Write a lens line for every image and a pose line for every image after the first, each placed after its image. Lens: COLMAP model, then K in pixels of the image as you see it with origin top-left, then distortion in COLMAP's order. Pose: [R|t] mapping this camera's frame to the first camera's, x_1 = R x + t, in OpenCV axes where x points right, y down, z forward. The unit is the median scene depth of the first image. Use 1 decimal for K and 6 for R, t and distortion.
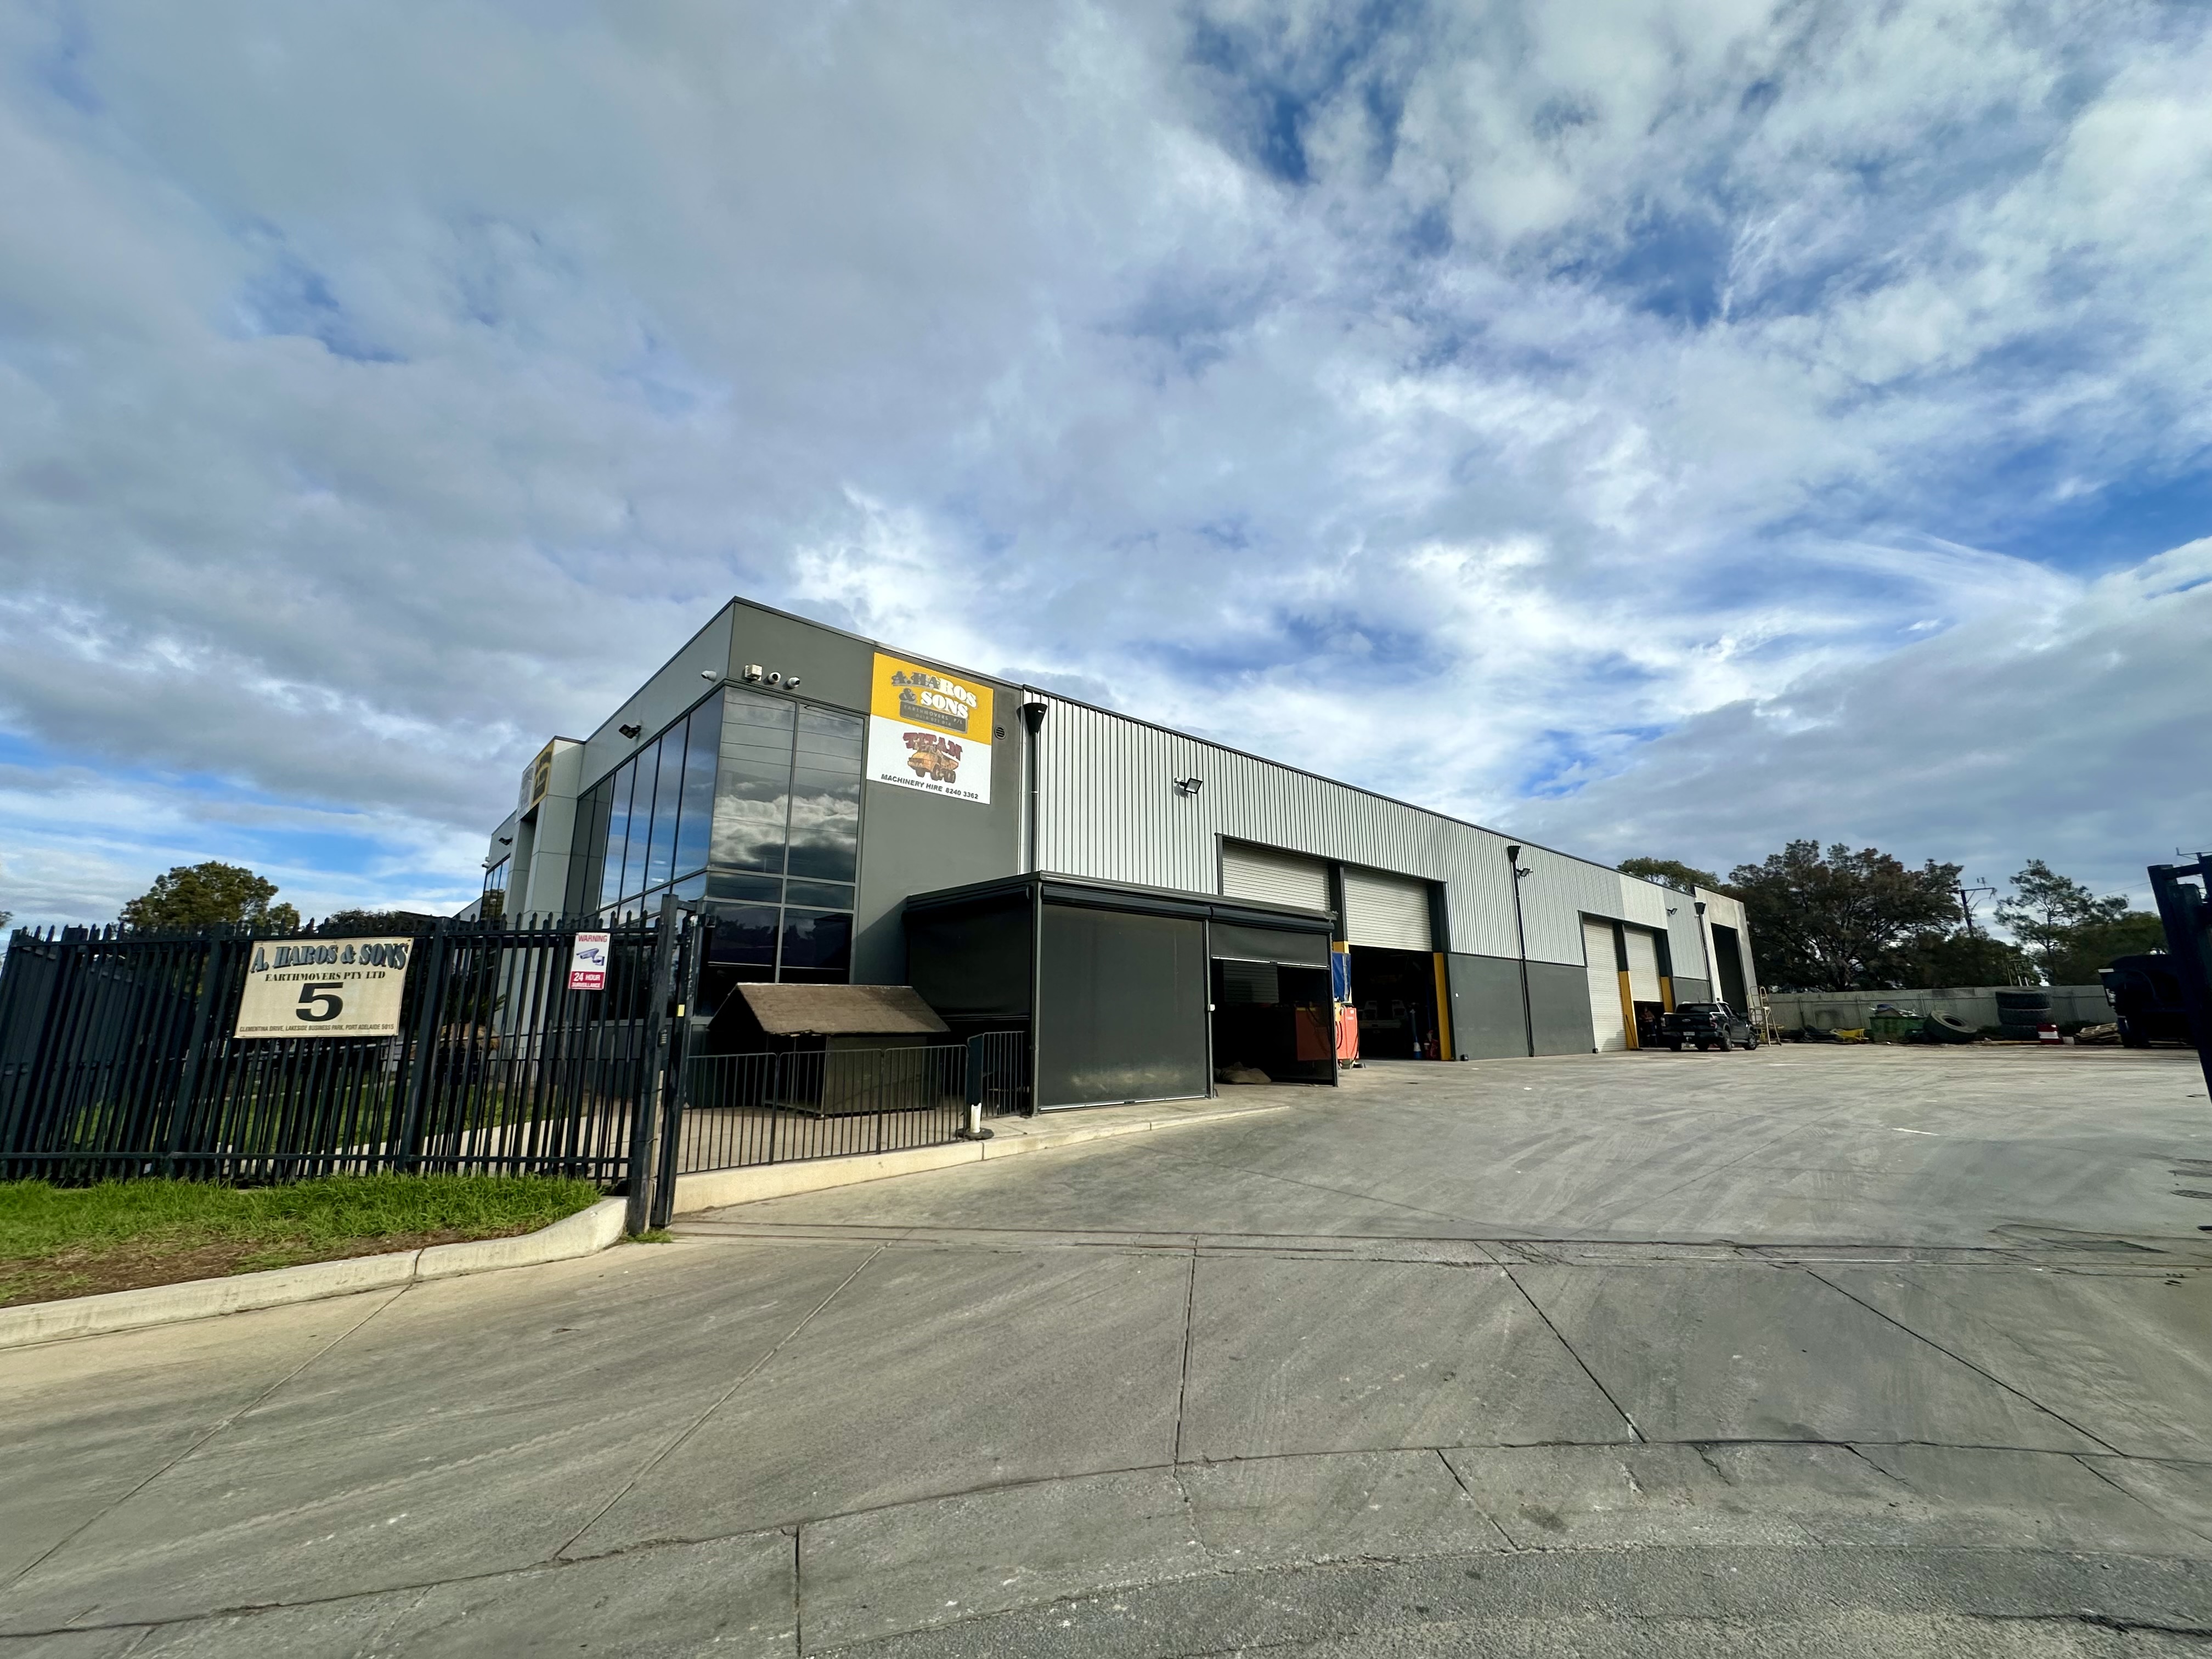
lens RADIAL K [[888.0, 0, 1106.0], [0, 888.0, 829.5], [0, 0, 1]] dist [0.000393, 0.000041]
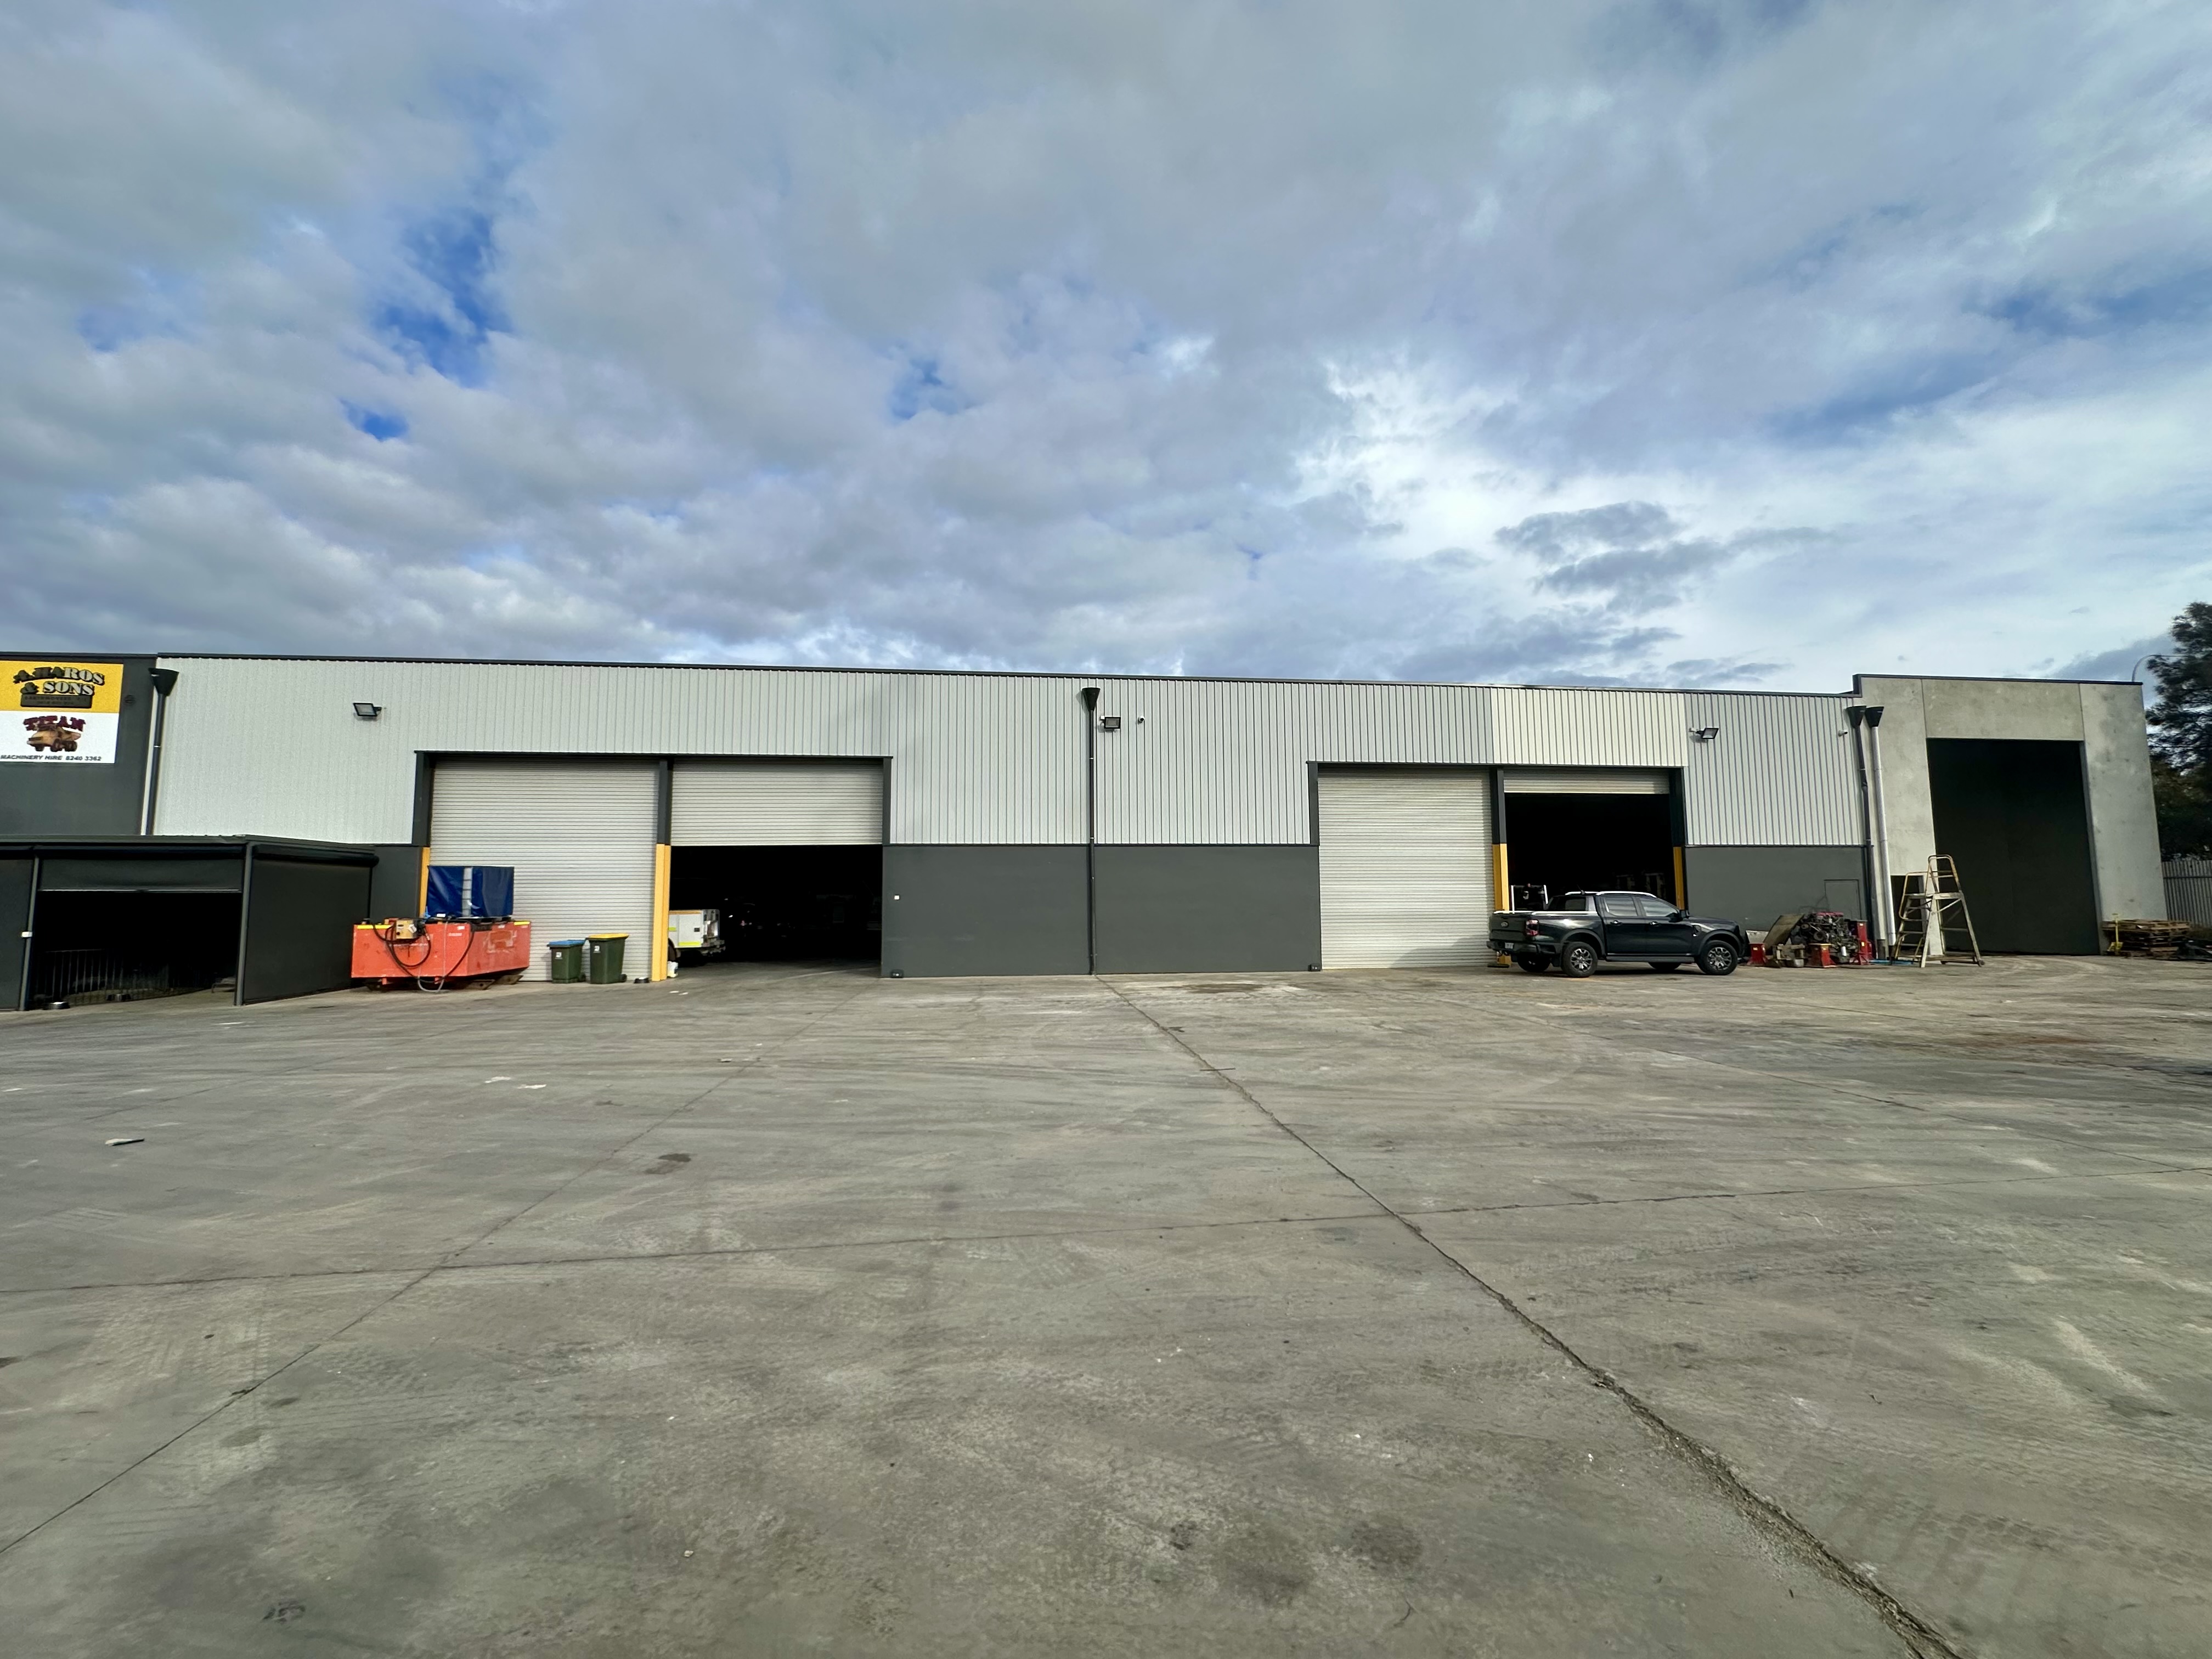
lens RADIAL K [[777.0, 0, 1106.0], [0, 777.0, 829.5], [0, 0, 1]] dist [0.000668, 0.000101]
pose [[0.819040, -0.036153, -0.572597, 0.663294], [0.127254, 0.984602, 0.119857, 0.044342], [0.559447, -0.171033, 0.811028, 0.363309]]
